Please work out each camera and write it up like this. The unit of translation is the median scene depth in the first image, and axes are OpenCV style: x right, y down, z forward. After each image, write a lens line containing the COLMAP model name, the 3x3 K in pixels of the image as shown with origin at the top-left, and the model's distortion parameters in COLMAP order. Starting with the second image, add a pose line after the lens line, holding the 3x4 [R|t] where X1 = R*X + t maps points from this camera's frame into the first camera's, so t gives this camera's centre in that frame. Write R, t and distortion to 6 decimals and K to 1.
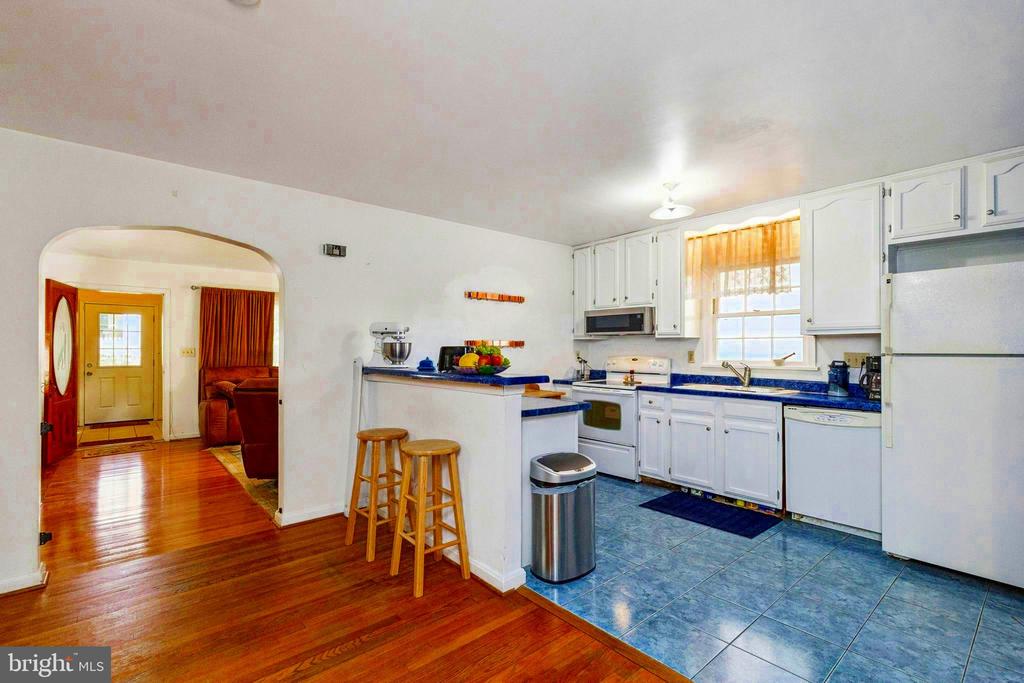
lens RADIAL K [[467.0, 0, 509.8], [0, 467.0, 341.8], [0, 0, 1]] dist [0.003780, 0.000622]
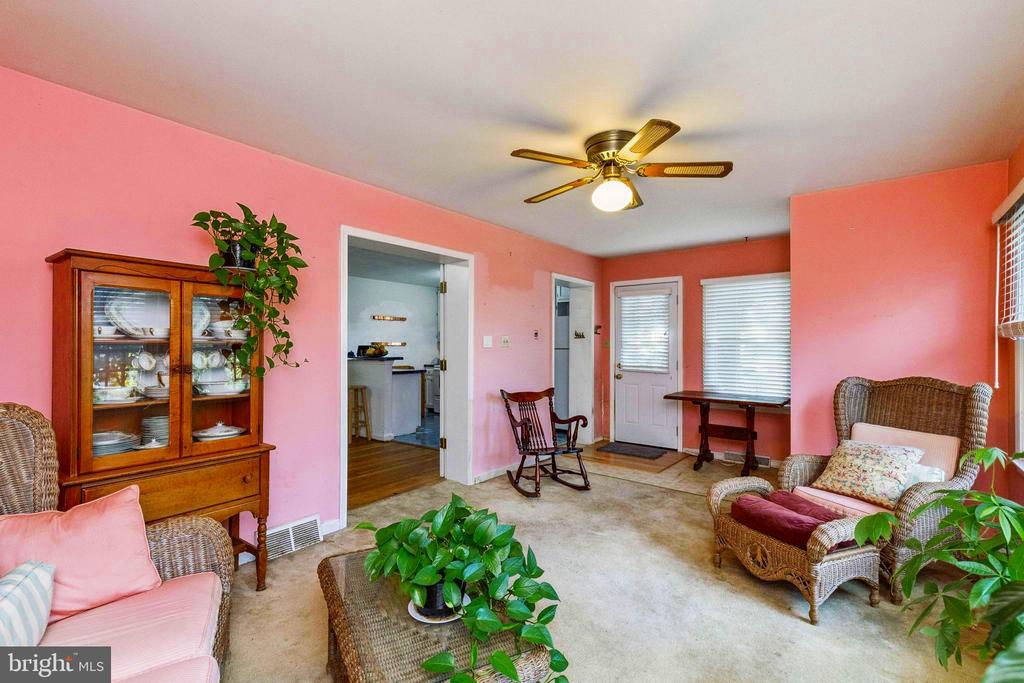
lens RADIAL K [[467.0, 0, 512.0], [0, 467.0, 345.3], [0, 0, 1]] dist [0.003780, 0.000622]
pose [[0.983432, 0.002681, 0.181257, 0.161458], [-0.004286, 0.999955, 0.008464, -0.012335], [-0.181226, -0.009100, 0.983399, -1.265322]]
